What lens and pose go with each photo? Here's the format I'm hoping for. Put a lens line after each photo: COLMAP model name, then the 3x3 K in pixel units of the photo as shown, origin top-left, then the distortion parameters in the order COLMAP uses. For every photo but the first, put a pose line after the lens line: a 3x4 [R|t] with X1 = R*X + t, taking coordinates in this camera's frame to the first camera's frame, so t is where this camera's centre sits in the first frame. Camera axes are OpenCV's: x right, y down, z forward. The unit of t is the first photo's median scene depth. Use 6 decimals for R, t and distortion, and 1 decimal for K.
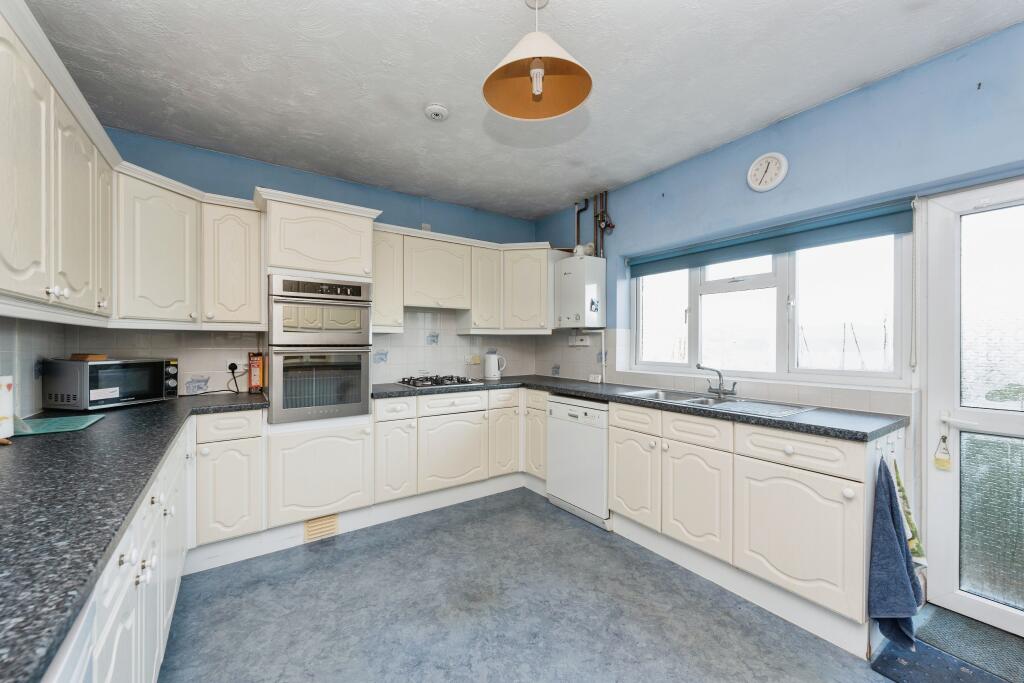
lens RADIAL K [[399.3, 0, 508.3], [0, 399.3, 344.6], [0, 0, 1]] dist [0.016140, -0.001334]
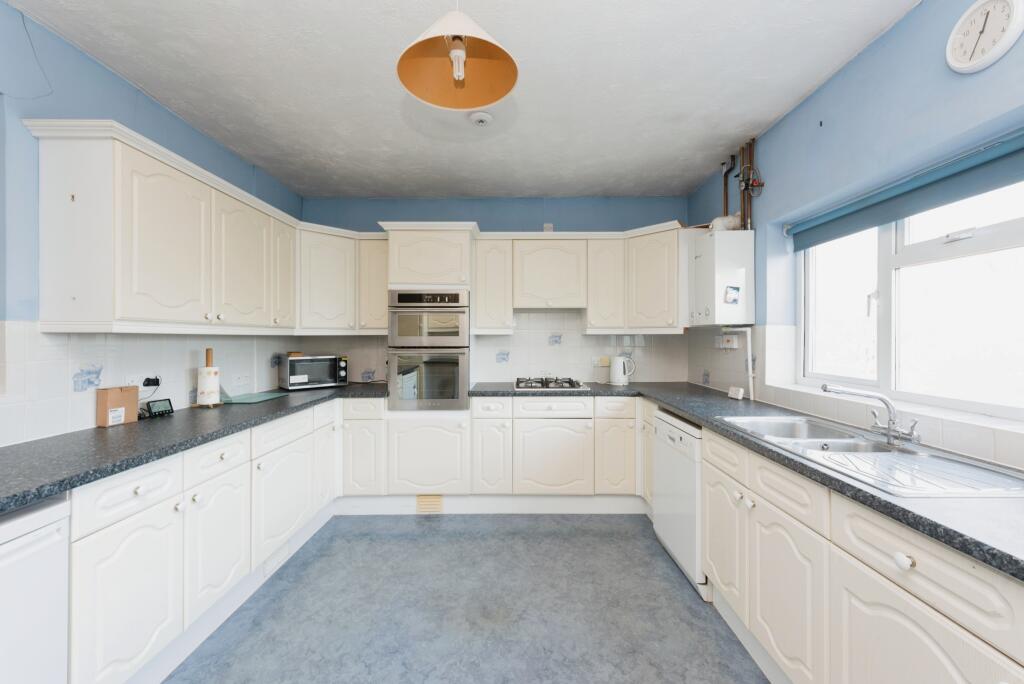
lens RADIAL K [[399.3, 0, 508.8], [0, 399.3, 338.3], [0, 0, 1]] dist [0.016140, -0.001334]
pose [[0.820528, -0.002432, -0.571601, 0.354835], [-0.000026, 0.999991, -0.004292, -0.016599], [0.571606, 0.003537, 0.820521, 0.167315]]
